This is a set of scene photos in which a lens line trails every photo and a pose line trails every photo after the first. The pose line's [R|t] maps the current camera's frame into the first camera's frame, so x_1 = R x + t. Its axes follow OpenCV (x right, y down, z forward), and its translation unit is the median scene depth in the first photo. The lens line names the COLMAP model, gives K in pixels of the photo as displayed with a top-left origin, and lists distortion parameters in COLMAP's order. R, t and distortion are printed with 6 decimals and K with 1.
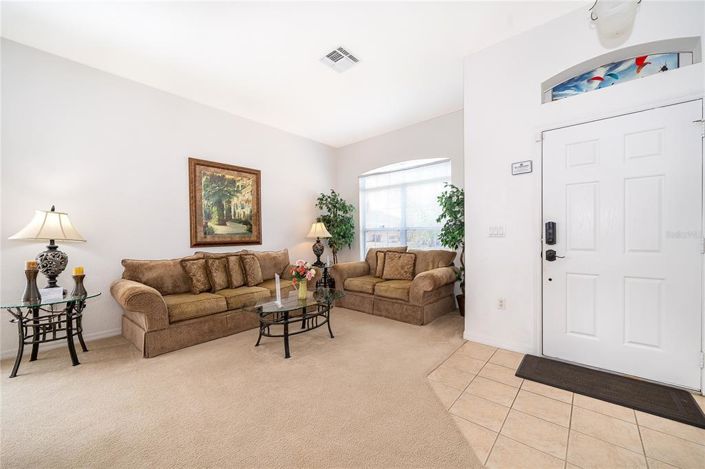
lens RADIAL K [[279.5, 0, 352.5], [0, 279.5, 234.5], [0, 0, 1]] dist [-0.022078, -0.000076]
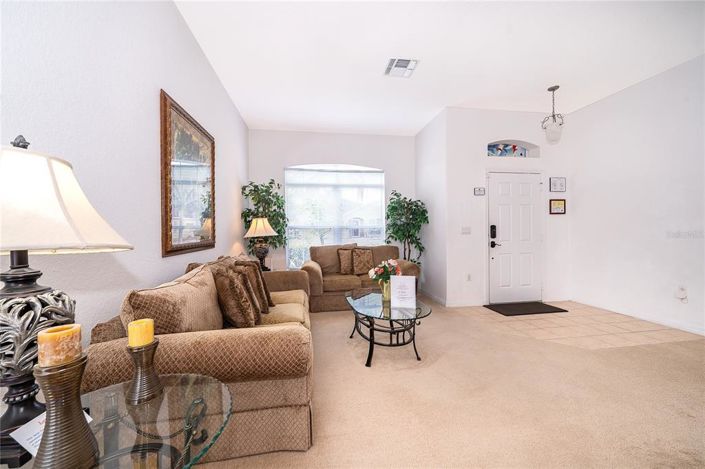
lens RADIAL K [[279.9, 0, 351.5], [0, 279.9, 221.0], [0, 0, 1]] dist [-0.002129, -0.000337]
pose [[0.623882, 0.031497, 0.780883, -1.098166], [0.001697, 0.999131, -0.041656, 0.000762], [-0.781516, 0.027314, 0.623287, 0.538252]]
